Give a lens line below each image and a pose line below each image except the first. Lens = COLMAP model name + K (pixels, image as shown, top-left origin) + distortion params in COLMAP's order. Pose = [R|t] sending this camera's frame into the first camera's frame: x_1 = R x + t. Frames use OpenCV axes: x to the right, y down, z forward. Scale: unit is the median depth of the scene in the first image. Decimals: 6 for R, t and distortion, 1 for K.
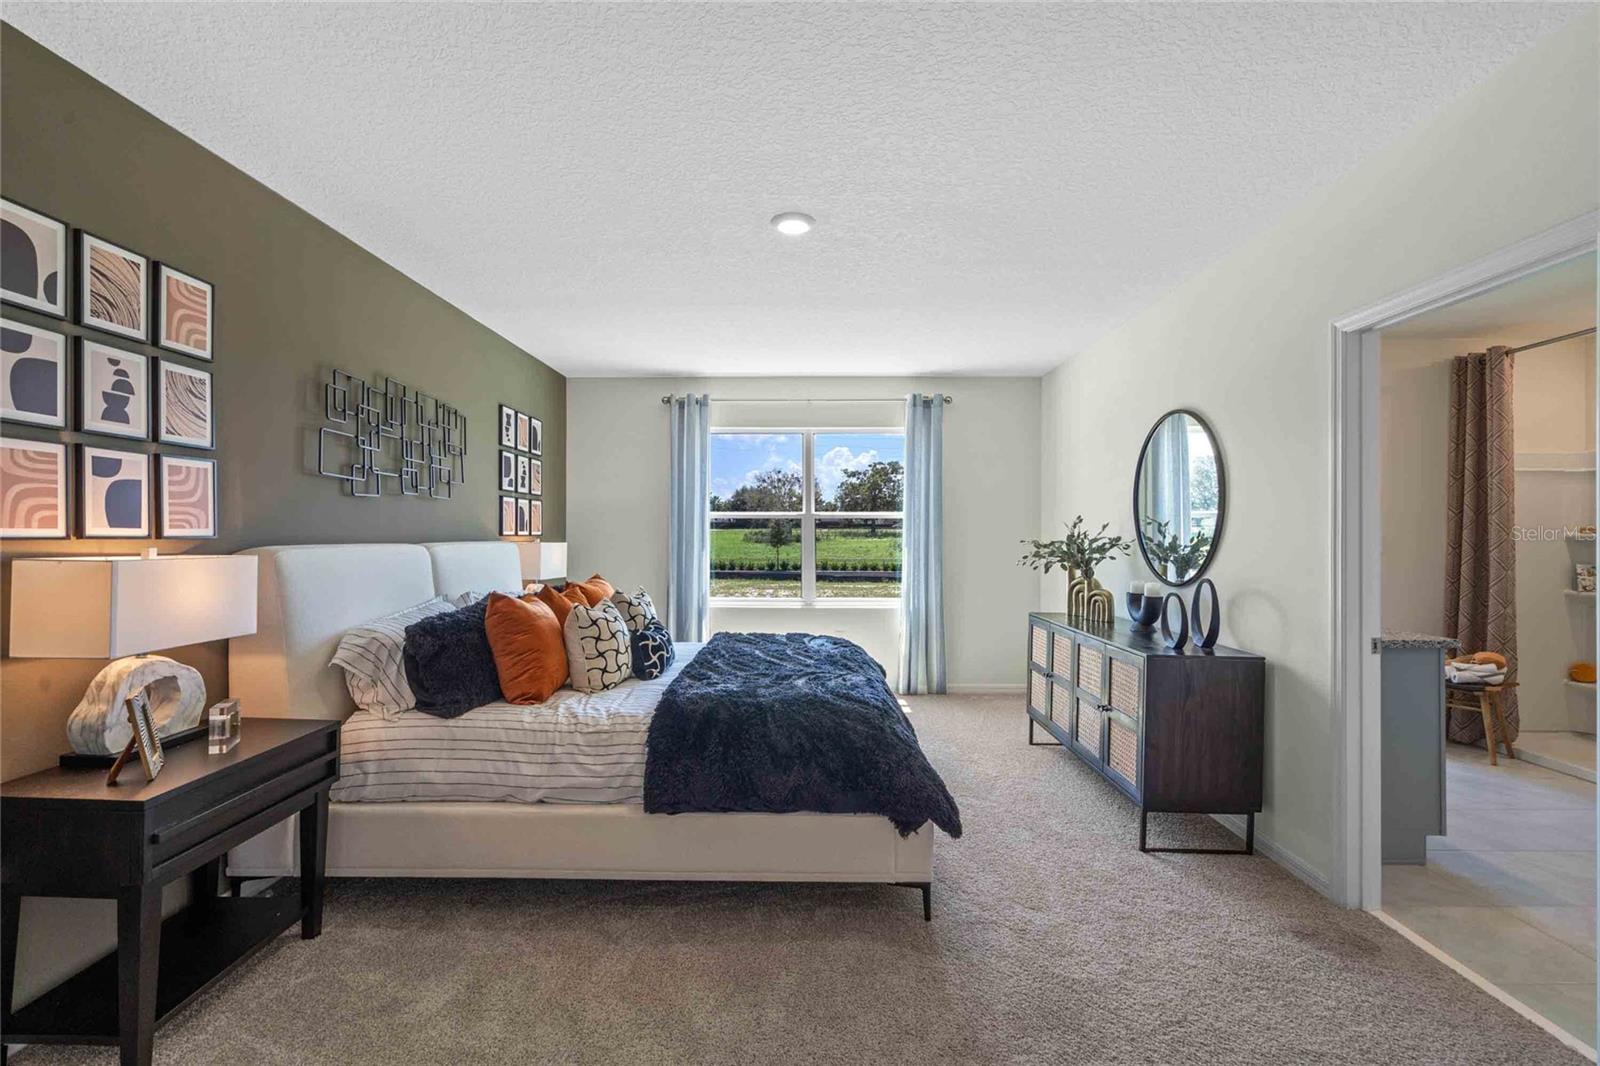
lens RADIAL K [[737.2, 0, 793.2], [0, 737.2, 526.8], [0, 0, 1]] dist [-0.005326, 0.000945]
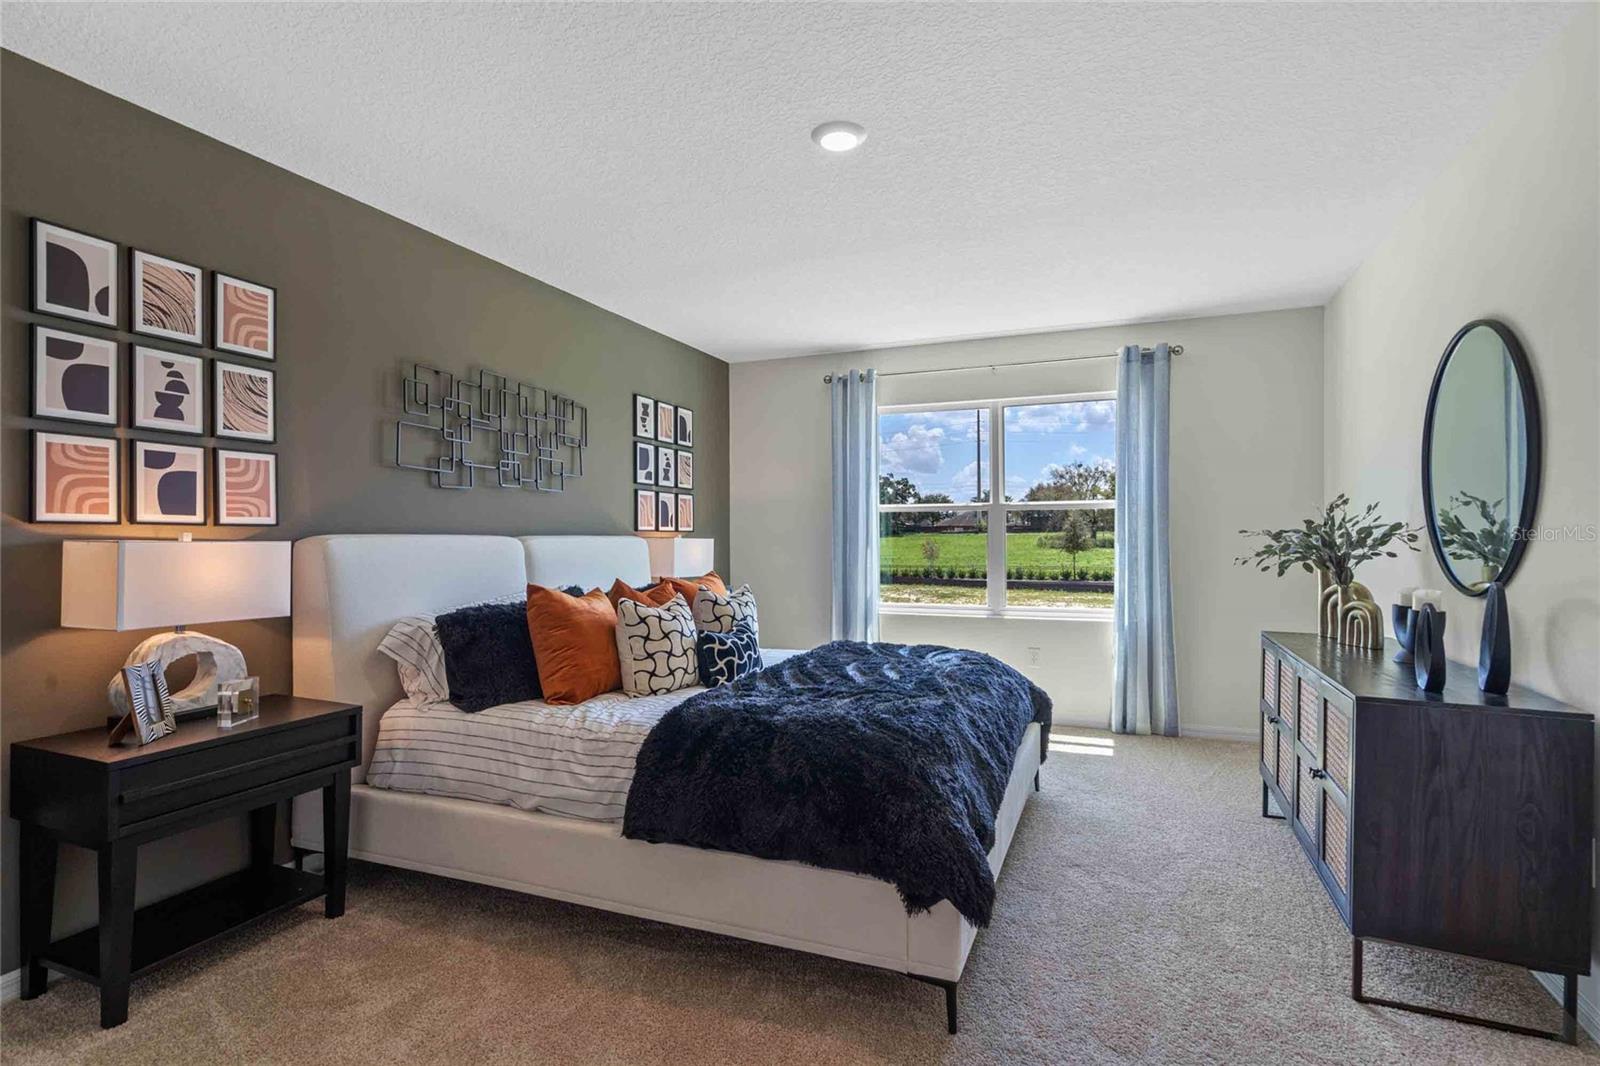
lens RADIAL K [[805.8, 0, 790.0], [0, 805.8, 529.4], [0, 0, 1]] dist [0.000592, 0.000199]
pose [[0.929766, -0.008963, -0.368042, 0.314220], [0.007970, 0.999959, -0.004217, 0.028902], [0.368065, 0.000987, 0.929800, 0.175812]]
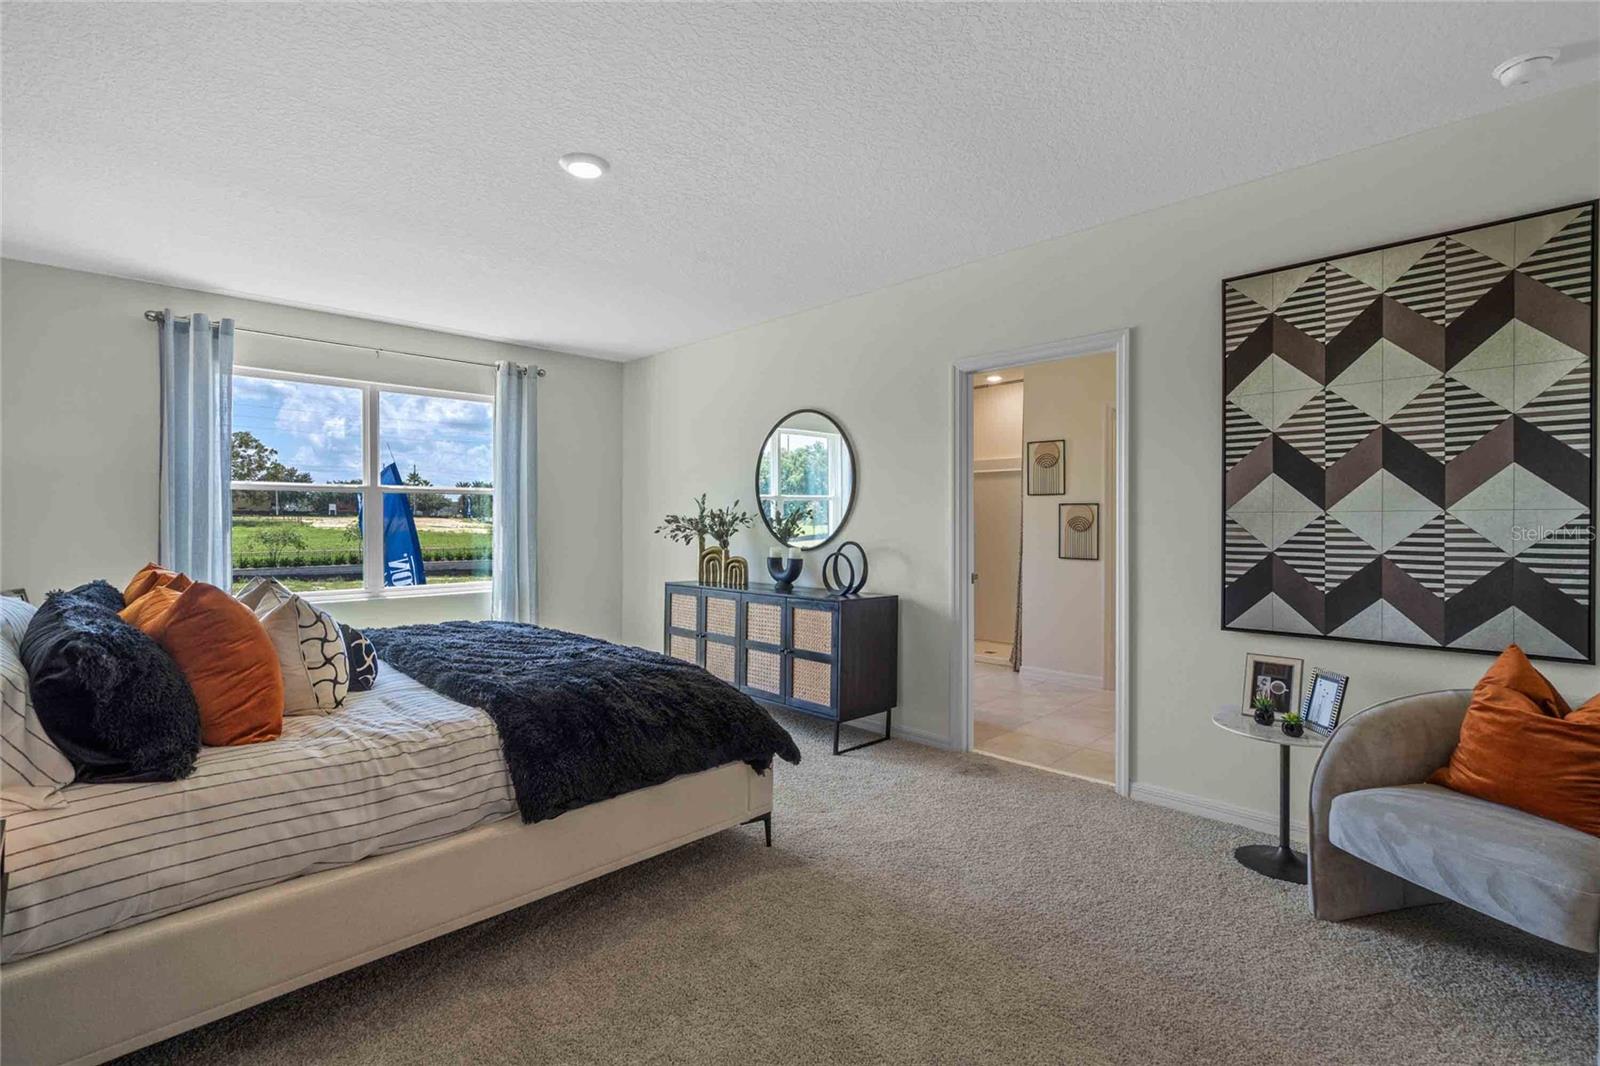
lens RADIAL K [[739.6, 0, 801.6], [0, 739.6, 522.0], [0, 0, 1]] dist [-0.002780, 0.000107]
pose [[0.694180, -0.002511, 0.719797, -0.554574], [-0.003280, 0.999973, 0.006651, 0.033678], [-0.719794, -0.006978, 0.694153, 0.178808]]
